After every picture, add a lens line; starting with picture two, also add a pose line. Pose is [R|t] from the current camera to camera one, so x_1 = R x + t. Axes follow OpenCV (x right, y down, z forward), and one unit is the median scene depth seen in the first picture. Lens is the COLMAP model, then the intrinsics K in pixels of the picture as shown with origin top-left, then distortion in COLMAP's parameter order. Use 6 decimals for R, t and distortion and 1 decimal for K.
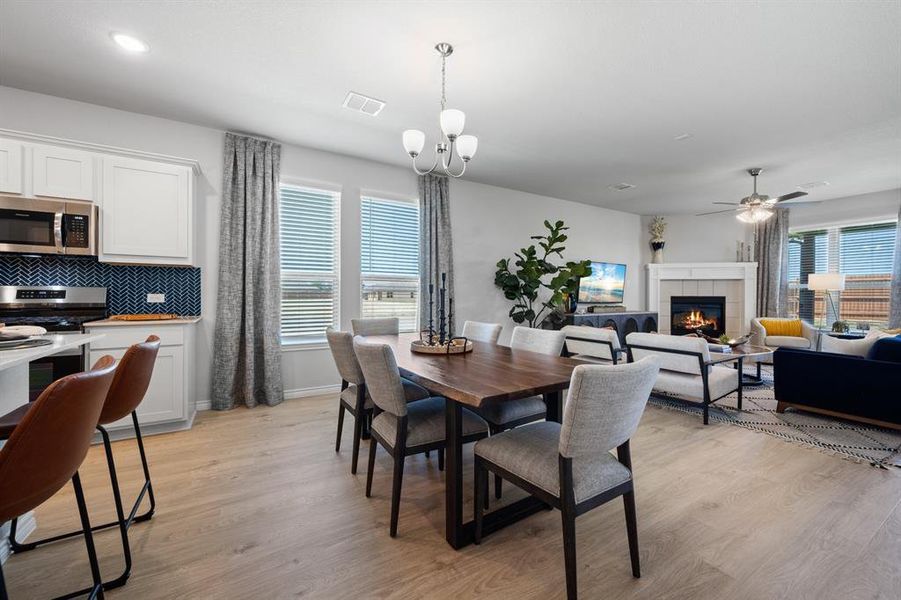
lens RADIAL K [[357.6, 0, 449.9], [0, 357.6, 295.5], [0, 0, 1]] dist [-0.000072, -0.000258]
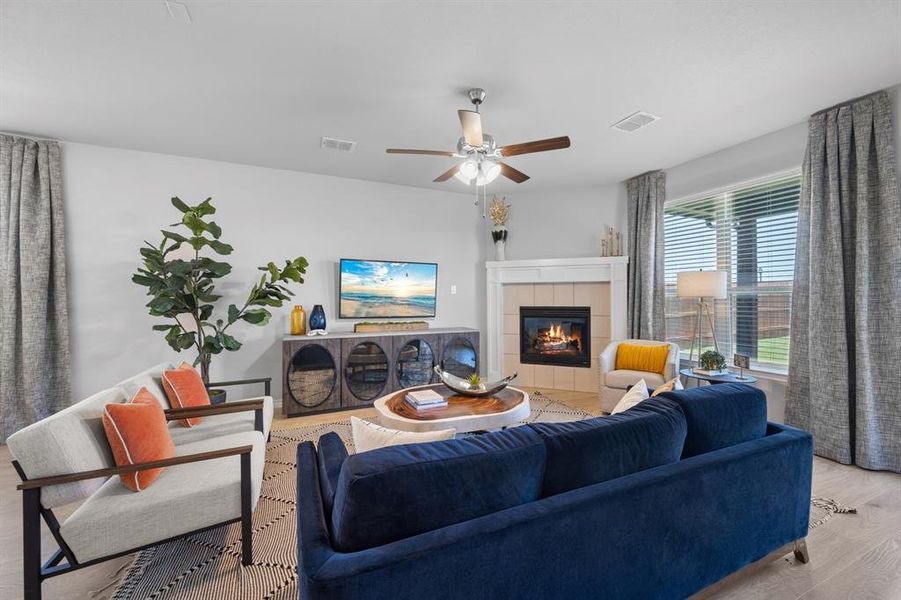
lens RADIAL K [[360.7, 0, 451.0], [0, 360.7, 283.7], [0, 0, 1]] dist [0.001119, 0.000122]
pose [[0.993376, -0.010992, -0.114385, 0.779449], [0.005912, 0.998985, -0.044655, -0.016436], [0.114760, 0.043683, 0.992432, 0.377336]]
